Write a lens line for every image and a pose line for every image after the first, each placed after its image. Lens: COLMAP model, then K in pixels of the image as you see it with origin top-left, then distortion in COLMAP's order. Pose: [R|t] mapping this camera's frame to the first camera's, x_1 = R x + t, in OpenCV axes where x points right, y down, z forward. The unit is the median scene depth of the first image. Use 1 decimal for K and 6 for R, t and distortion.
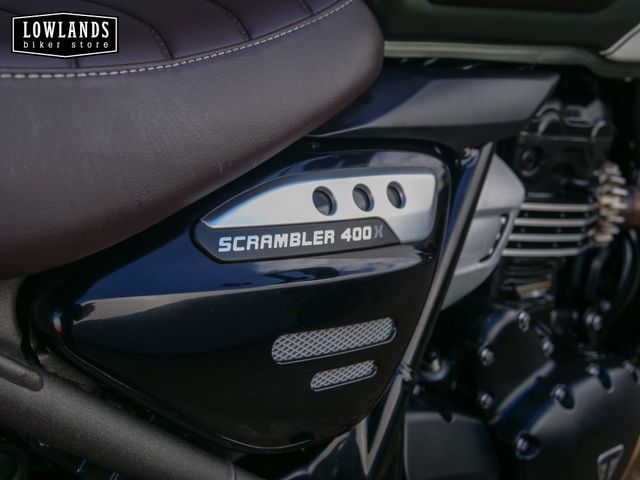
lens RADIAL K [[736.0, 0, 330.5], [0, 736.0, 262.6], [0, 0, 1]] dist [-0.003017, 0.000000]
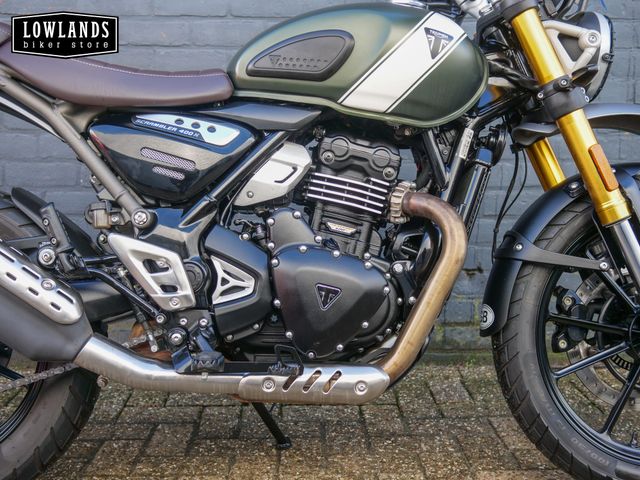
lens RADIAL K [[736.0, 0, 322.3], [0, 736.0, 235.3], [0, 0, 1]] dist [-0.003017, 0.000000]
pose [[0.788803, 0.019475, -0.614337, 1.726712], [-0.297429, 0.886776, -0.353786, 0.914206], [0.537889, 0.461789, 0.705284, -0.484304]]
